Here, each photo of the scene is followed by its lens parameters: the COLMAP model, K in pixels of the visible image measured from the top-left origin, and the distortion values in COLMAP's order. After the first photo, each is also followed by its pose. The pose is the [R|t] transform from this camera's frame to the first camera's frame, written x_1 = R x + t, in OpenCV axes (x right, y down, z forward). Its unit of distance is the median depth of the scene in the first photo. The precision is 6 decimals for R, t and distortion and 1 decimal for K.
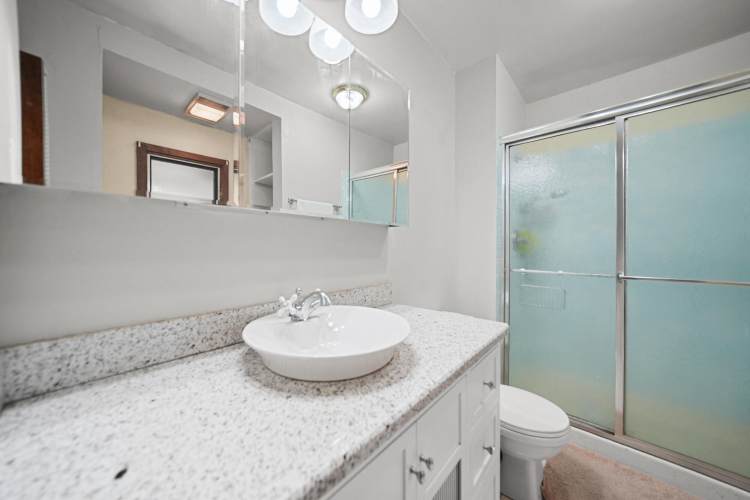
lens RADIAL K [[262.1, 0, 367.4], [0, 262.1, 240.9], [0, 0, 1]] dist [-0.010576, 0.003430]
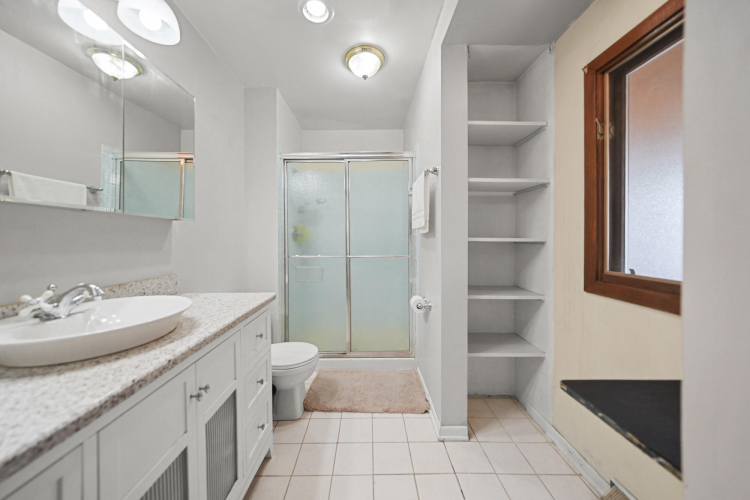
lens RADIAL K [[262.1, 0, 367.4], [0, 262.1, 240.9], [0, 0, 1]] dist [-0.010576, 0.003430]
pose [[0.756926, -0.010037, 0.653424, -0.016616], [-0.011536, 0.999521, 0.028718, -0.015622], [-0.653399, -0.029275, 0.756448, -0.437901]]
